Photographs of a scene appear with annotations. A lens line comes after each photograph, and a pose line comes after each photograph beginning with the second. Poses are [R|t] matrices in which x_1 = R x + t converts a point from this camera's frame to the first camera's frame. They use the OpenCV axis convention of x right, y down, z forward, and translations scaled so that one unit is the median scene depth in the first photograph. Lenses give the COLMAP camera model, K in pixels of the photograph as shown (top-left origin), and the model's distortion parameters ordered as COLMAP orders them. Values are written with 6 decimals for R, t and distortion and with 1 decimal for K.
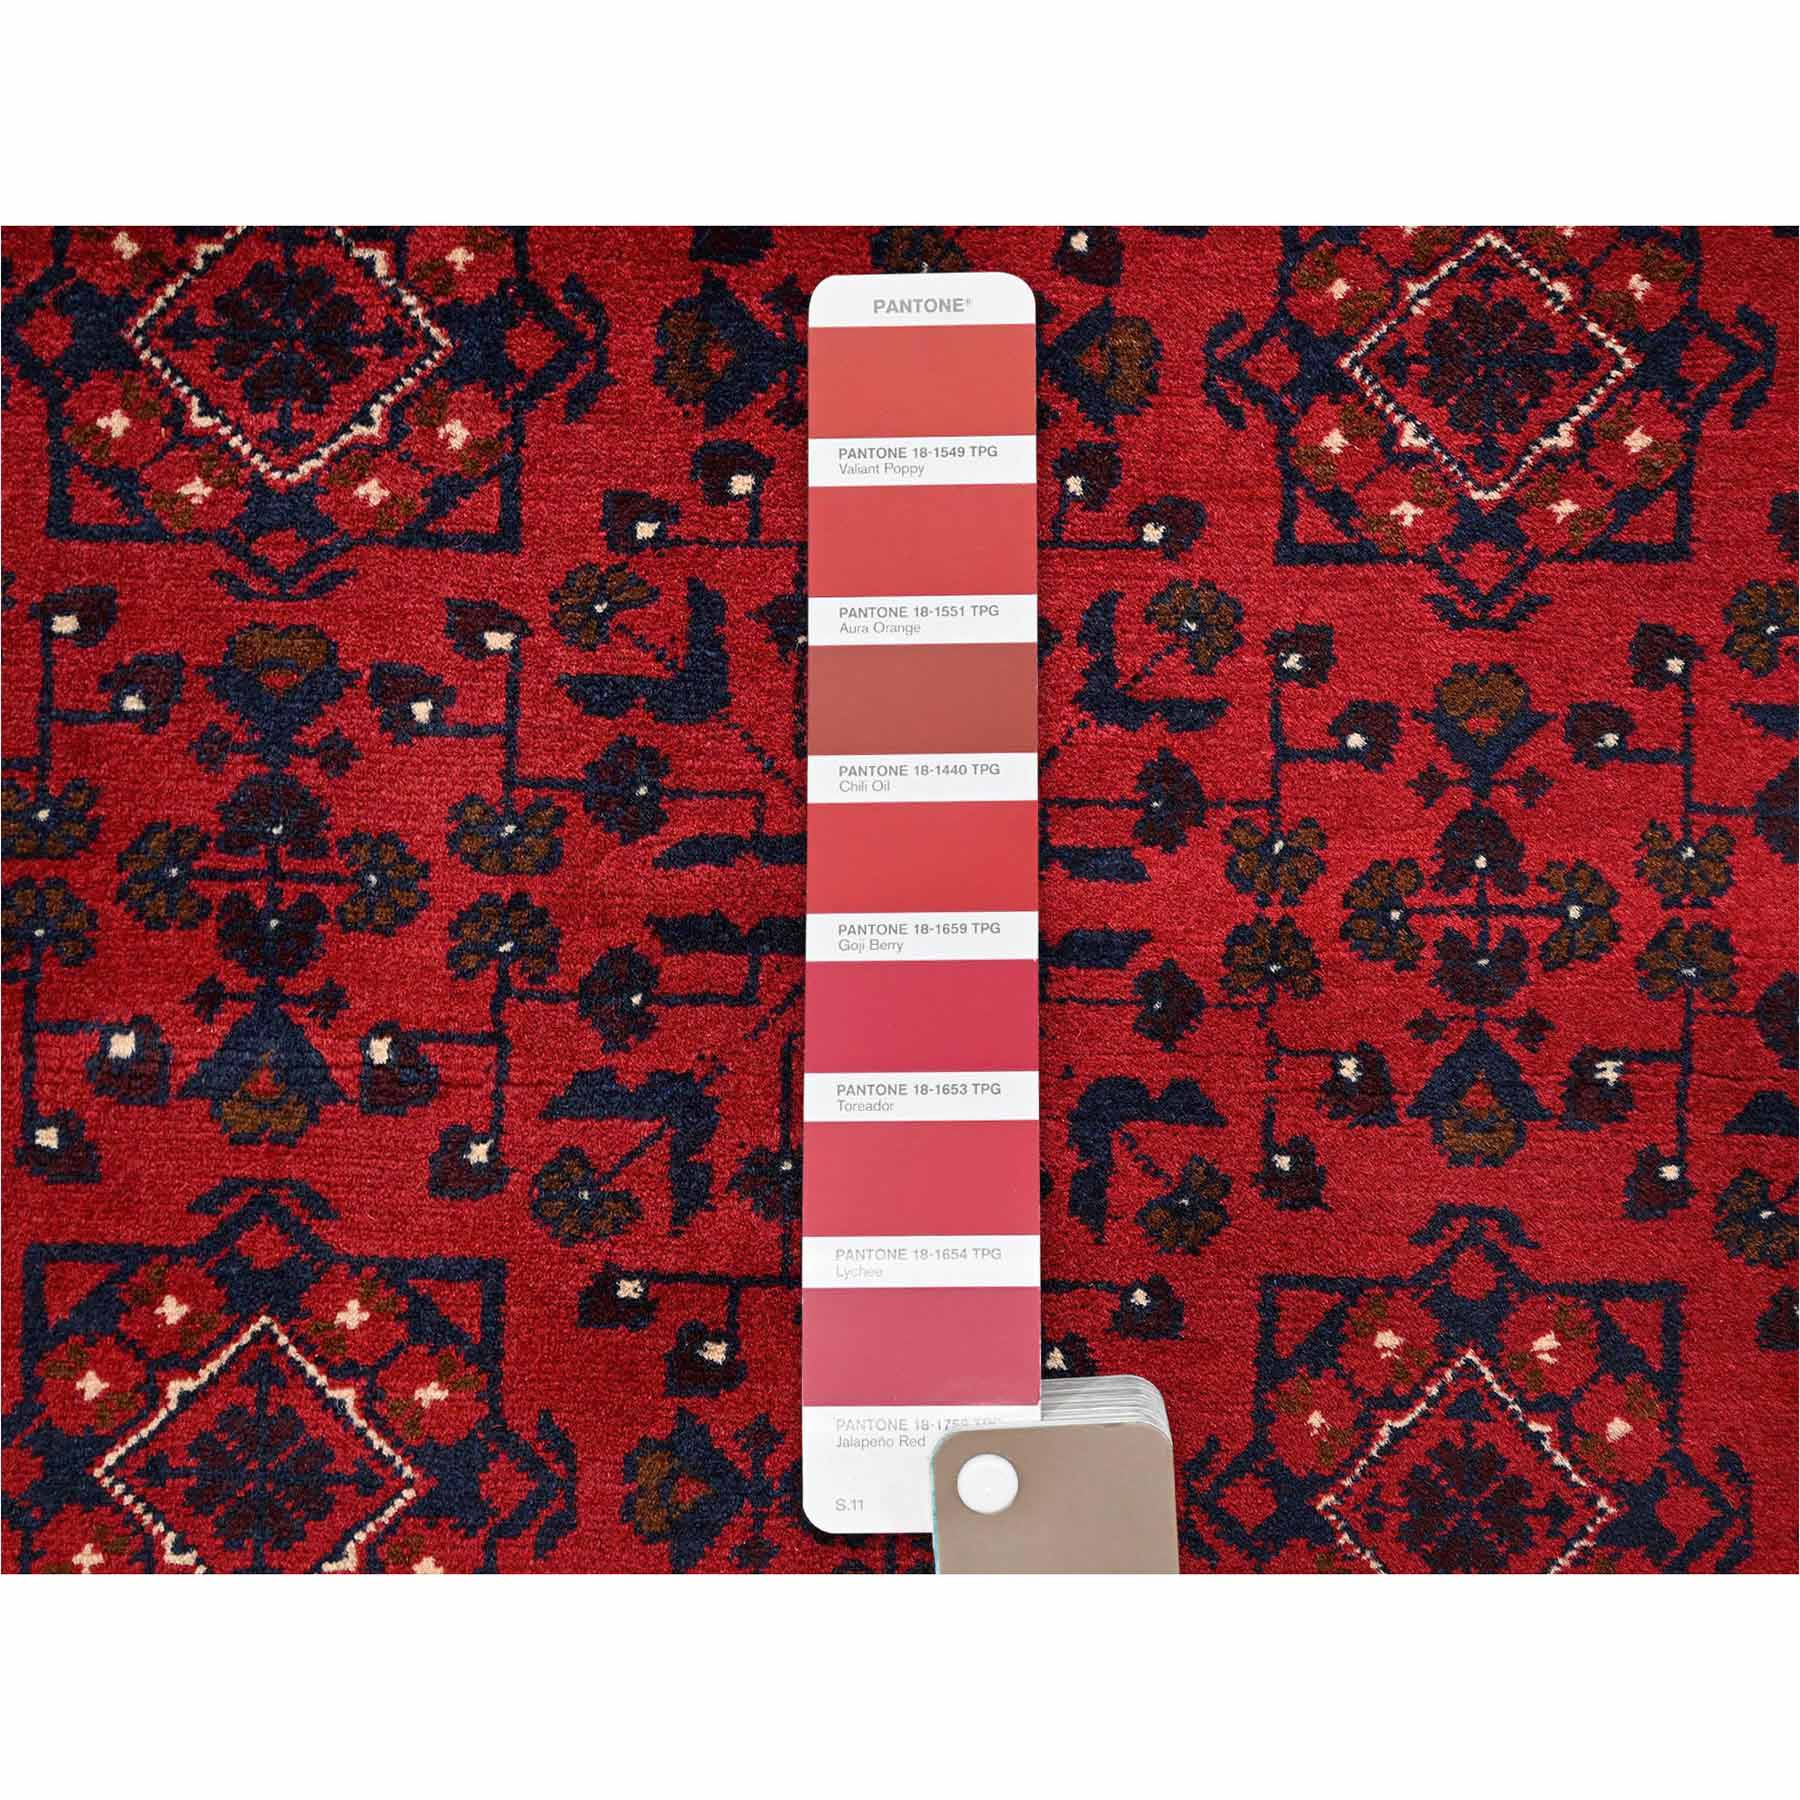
lens RADIAL K [[5136.6, 0, 900.0], [0, 5136.6, 900.0], [0, 0, 1]] dist [-0.115384, -1.541273]
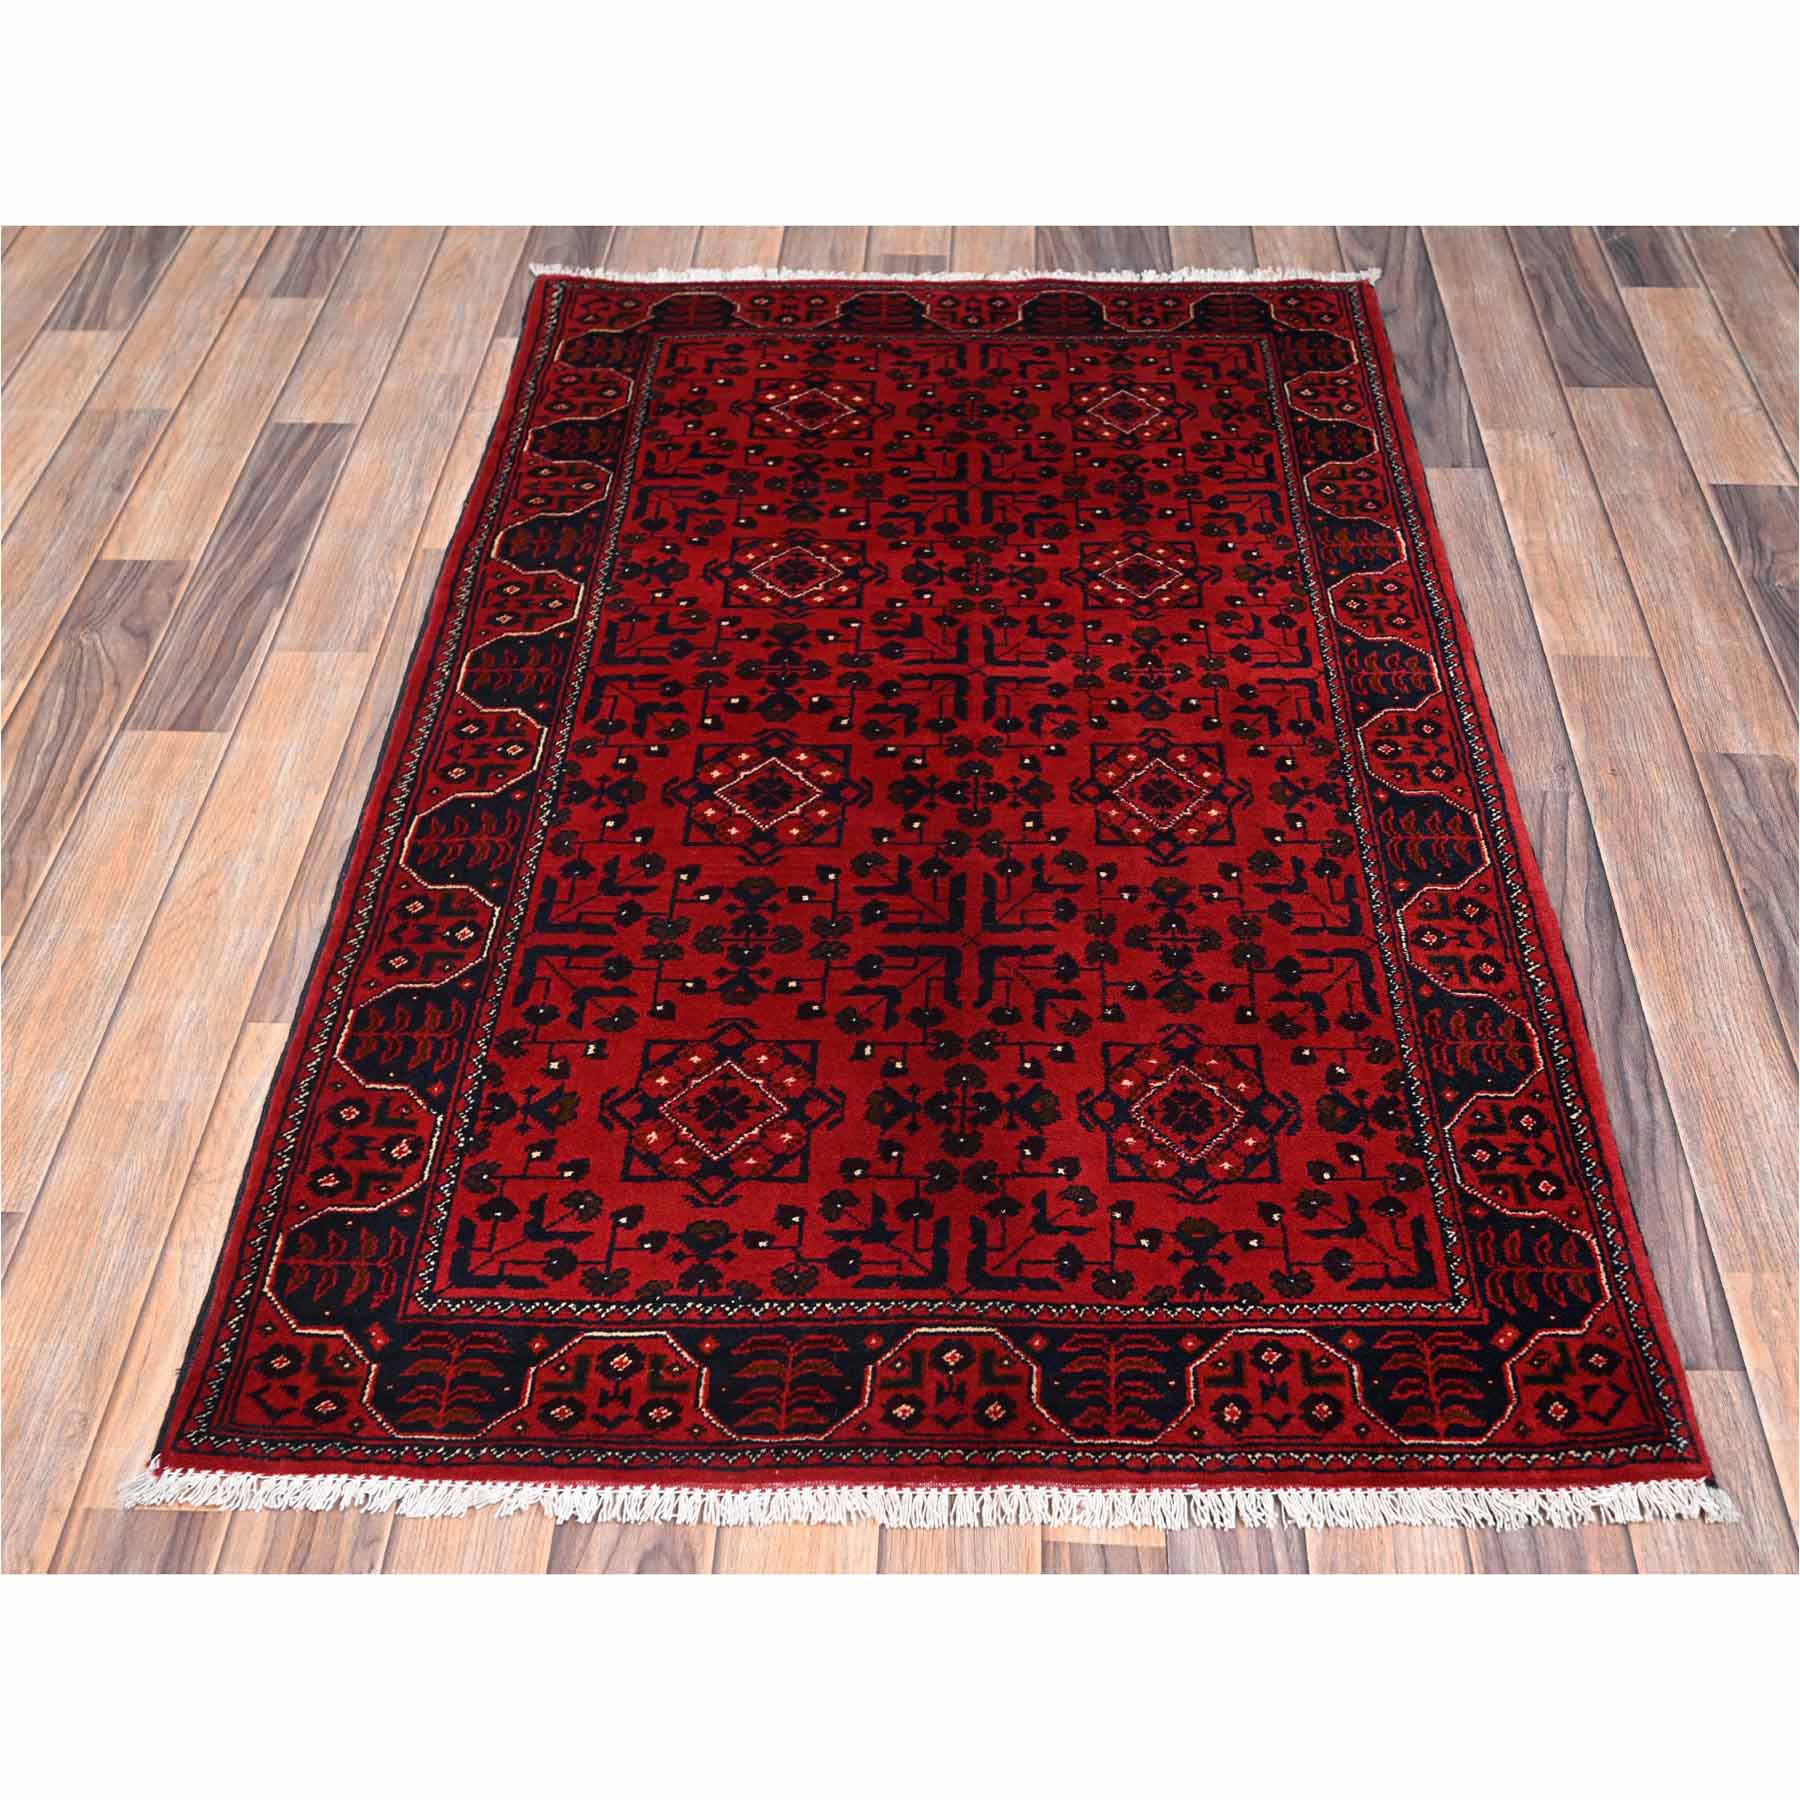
lens RADIAL K [[5136.6, 0, 900.0], [0, 5136.6, 900.0], [0, 0, 1]] dist [-0.115384, -1.541273]
pose [[0.999861, 0.010926, 0.012619, -0.086295], [0.007229, 0.398020, -0.917348, 3.023932], [-0.015046, 0.917312, 0.397886, -0.173230]]
